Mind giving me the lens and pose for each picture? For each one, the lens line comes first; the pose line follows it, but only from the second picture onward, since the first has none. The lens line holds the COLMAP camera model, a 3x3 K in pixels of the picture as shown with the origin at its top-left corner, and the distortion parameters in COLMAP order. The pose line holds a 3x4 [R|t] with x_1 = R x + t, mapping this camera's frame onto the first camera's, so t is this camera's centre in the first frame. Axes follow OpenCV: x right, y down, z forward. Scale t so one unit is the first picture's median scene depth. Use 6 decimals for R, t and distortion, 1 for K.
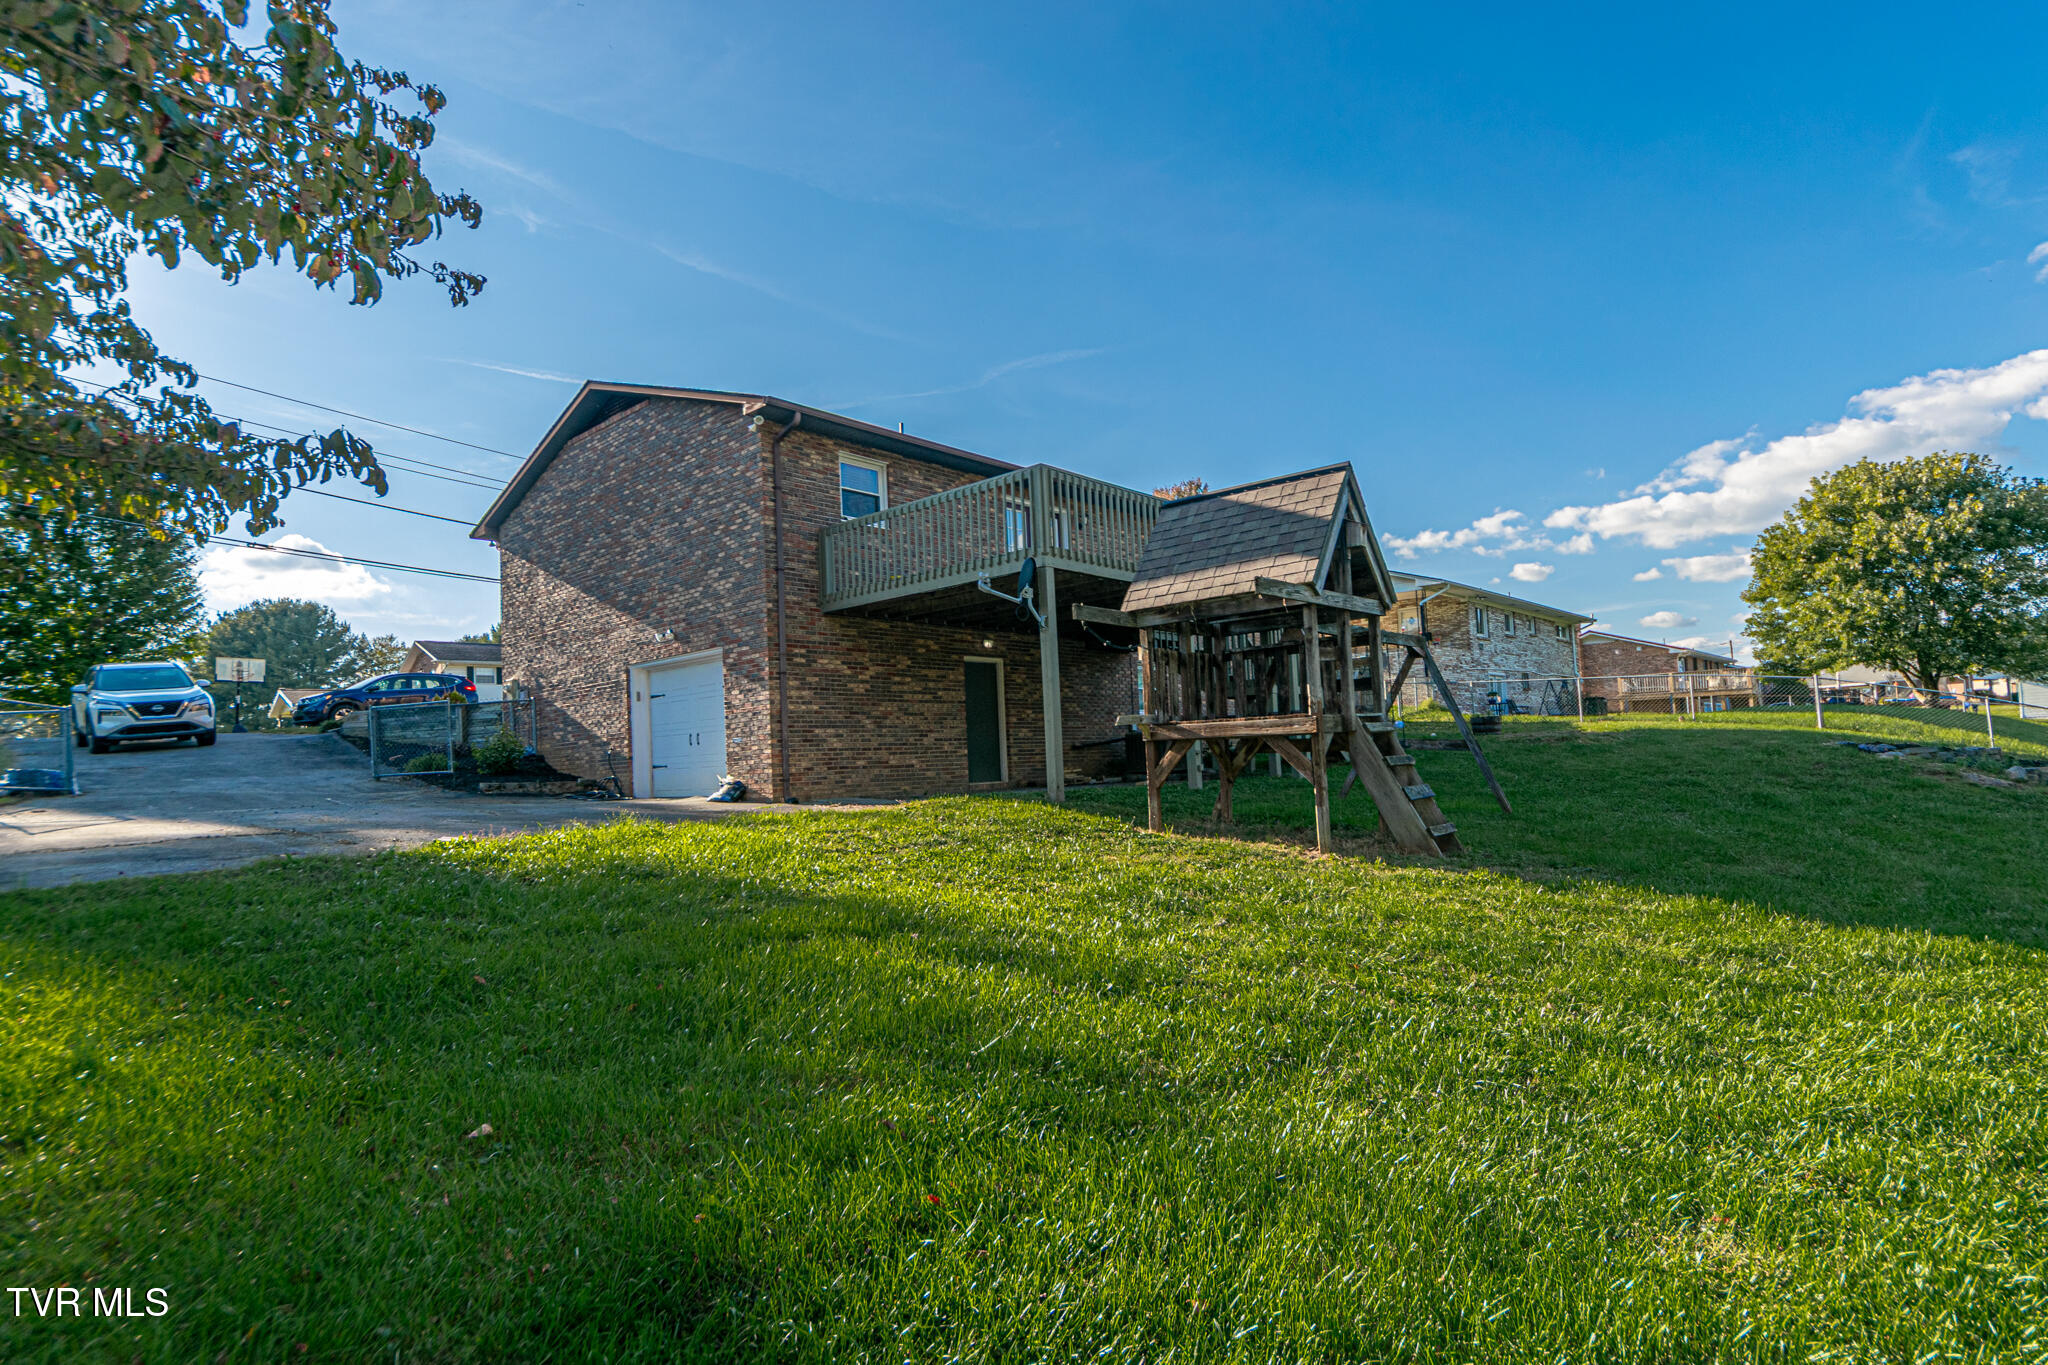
lens RADIAL K [[1025.6, 0, 1021.3], [0, 1025.6, 697.2], [0, 0, 1]] dist [0.004177, -0.000024]
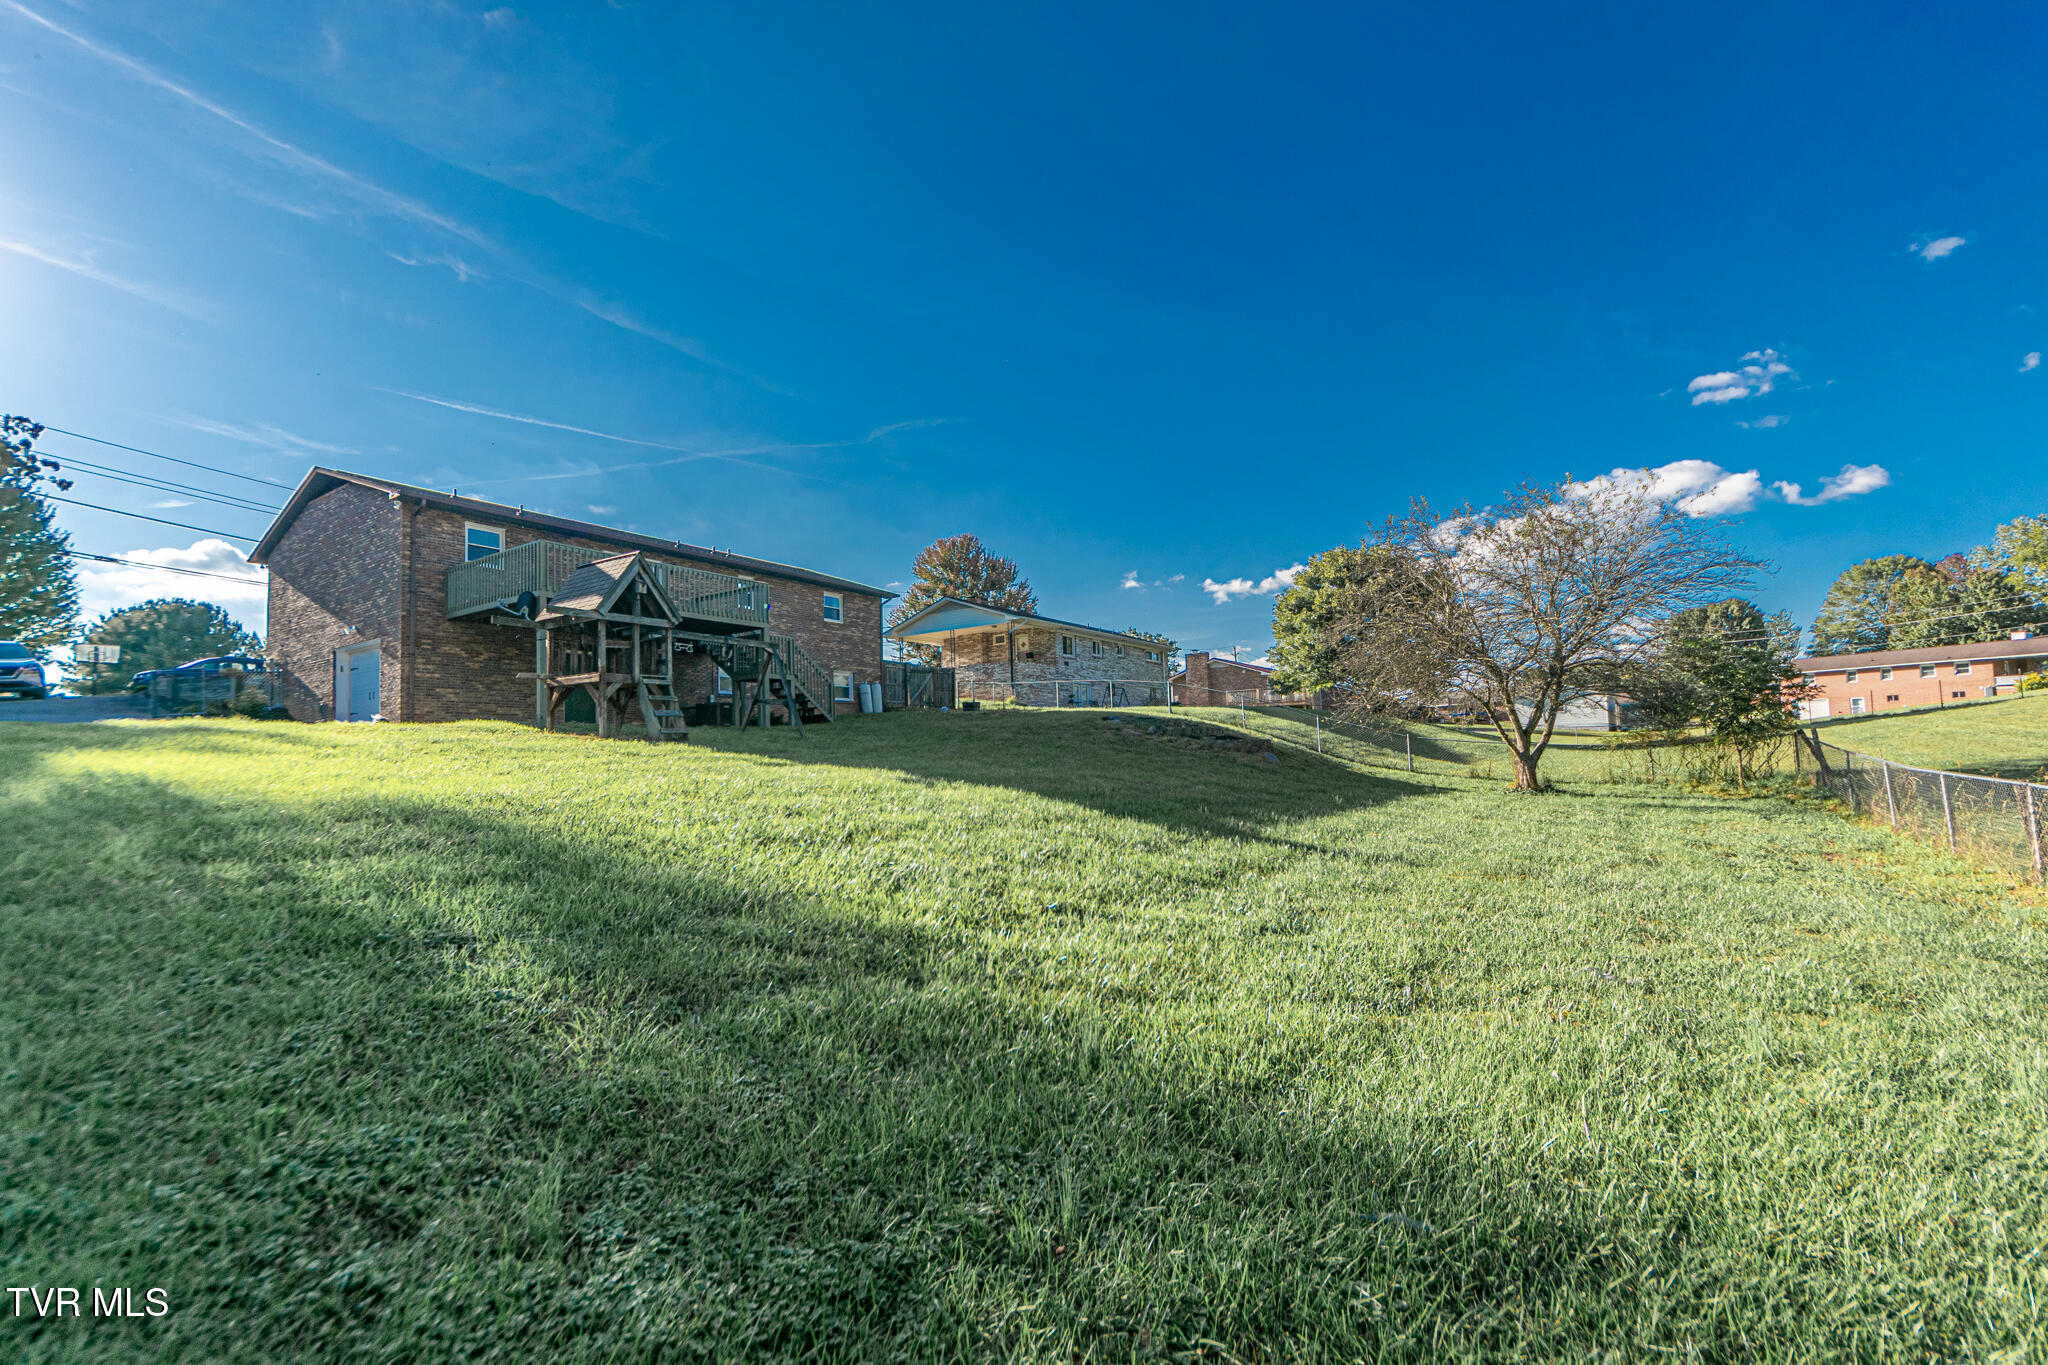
lens RADIAL K [[896.3, 0, 1023.7], [0, 896.3, 681.0], [0, 0, 1]] dist [0.004876, 0.000058]
pose [[0.992938, 0.026708, 0.115591, 0.376019], [-0.022784, 0.999123, -0.035143, 0.031294], [-0.116428, 0.032261, 0.992675, -0.359503]]
